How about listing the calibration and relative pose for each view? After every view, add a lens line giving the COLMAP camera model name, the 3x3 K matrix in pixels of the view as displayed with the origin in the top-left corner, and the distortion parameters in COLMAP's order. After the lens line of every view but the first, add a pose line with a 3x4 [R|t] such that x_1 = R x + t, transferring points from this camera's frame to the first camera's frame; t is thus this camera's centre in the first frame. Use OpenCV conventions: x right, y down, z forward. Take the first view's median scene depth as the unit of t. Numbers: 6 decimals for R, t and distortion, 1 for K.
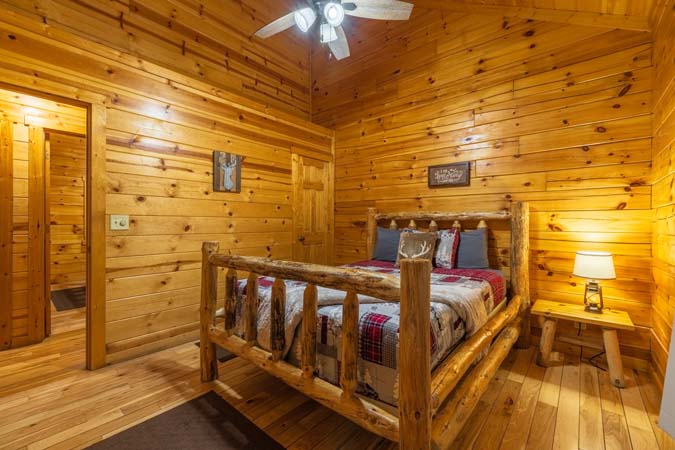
lens RADIAL K [[283.2, 0, 340.4], [0, 283.2, 225.9], [0, 0, 1]] dist [0.001586, -0.000598]
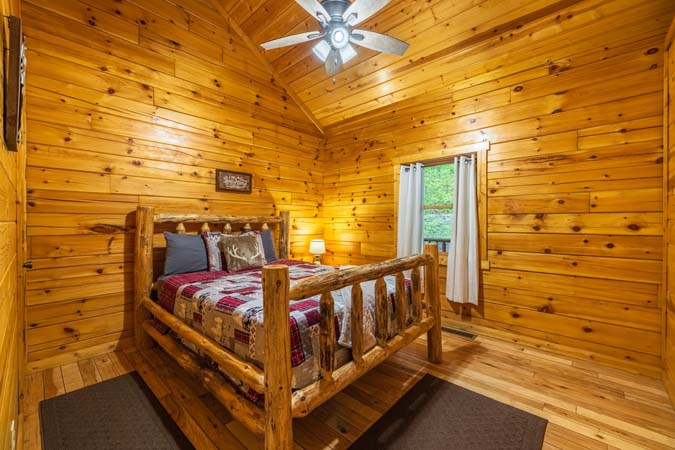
lens RADIAL K [[283.2, 0, 338.5], [0, 283.2, 223.9], [0, 0, 1]] dist [0.001586, -0.000598]
pose [[0.027564, -0.014478, 0.999515, -0.766641], [0.008181, 0.999865, 0.014257, -0.031628], [-0.999587, 0.007784, 0.027679, 0.624281]]
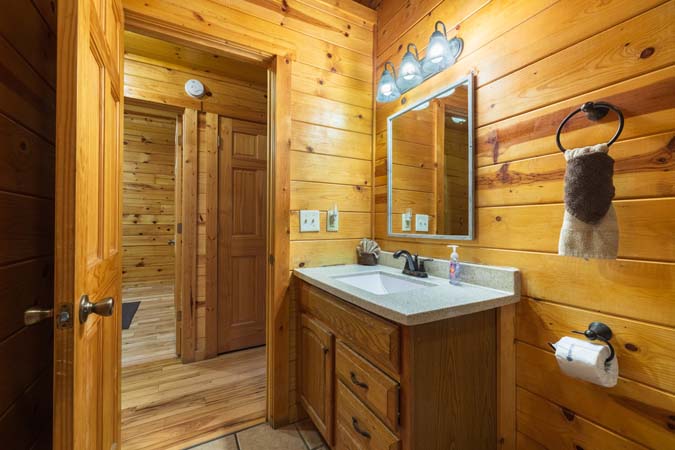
lens RADIAL K [[283.2, 0, 337.3], [0, 283.2, 225.0], [0, 0, 1]] dist [0.001586, -0.000598]
pose [[-0.935349, -0.012320, 0.353511, -4.466828], [-0.009063, 0.999900, 0.010869, 0.063720], [-0.353610, 0.006962, -0.935367, 3.145371]]
